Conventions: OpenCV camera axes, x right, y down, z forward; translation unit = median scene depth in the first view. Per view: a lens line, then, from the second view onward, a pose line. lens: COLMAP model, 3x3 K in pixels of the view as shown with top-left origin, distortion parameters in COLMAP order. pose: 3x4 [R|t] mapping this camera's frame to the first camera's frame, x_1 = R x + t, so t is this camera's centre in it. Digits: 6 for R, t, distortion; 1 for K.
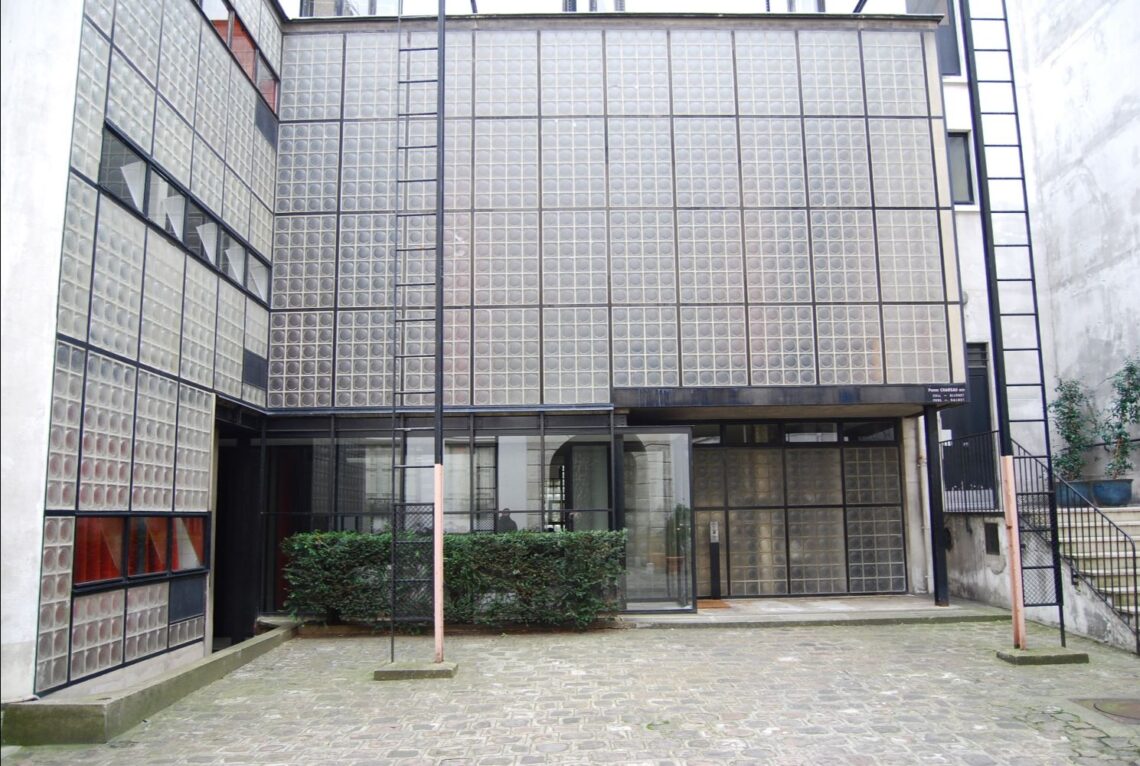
lens RADIAL K [[877.7, 0, 570.0], [0, 877.7, 383.0], [0, 0, 1]] dist [-0.065201, 0.011220]
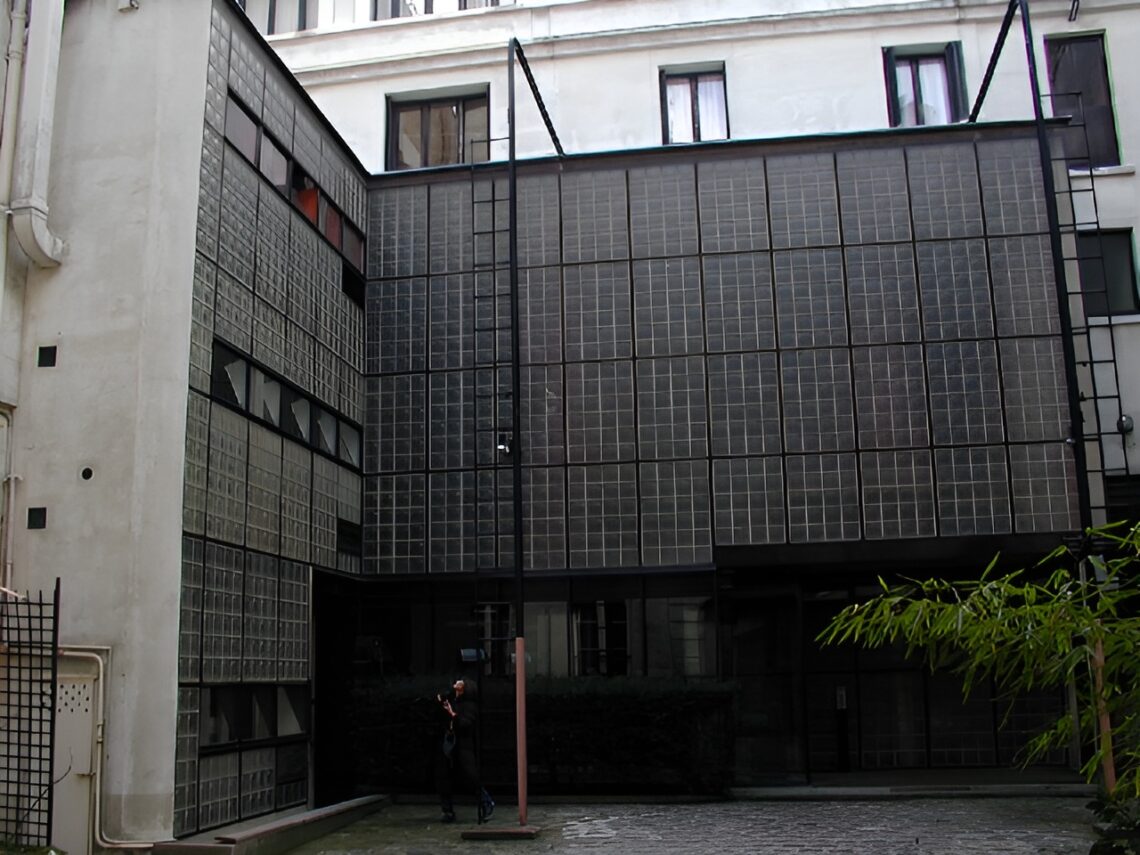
lens RADIAL K [[1196.4, 0, 570.0], [0, 1196.4, 427.5], [0, 0, 1]] dist [-0.135620, -0.000807]
pose [[0.985130, -0.038956, -0.167339, 0.116904], [0.030046, 0.998009, -0.055452, -0.055903], [0.169166, 0.049599, 0.984339, -0.296244]]
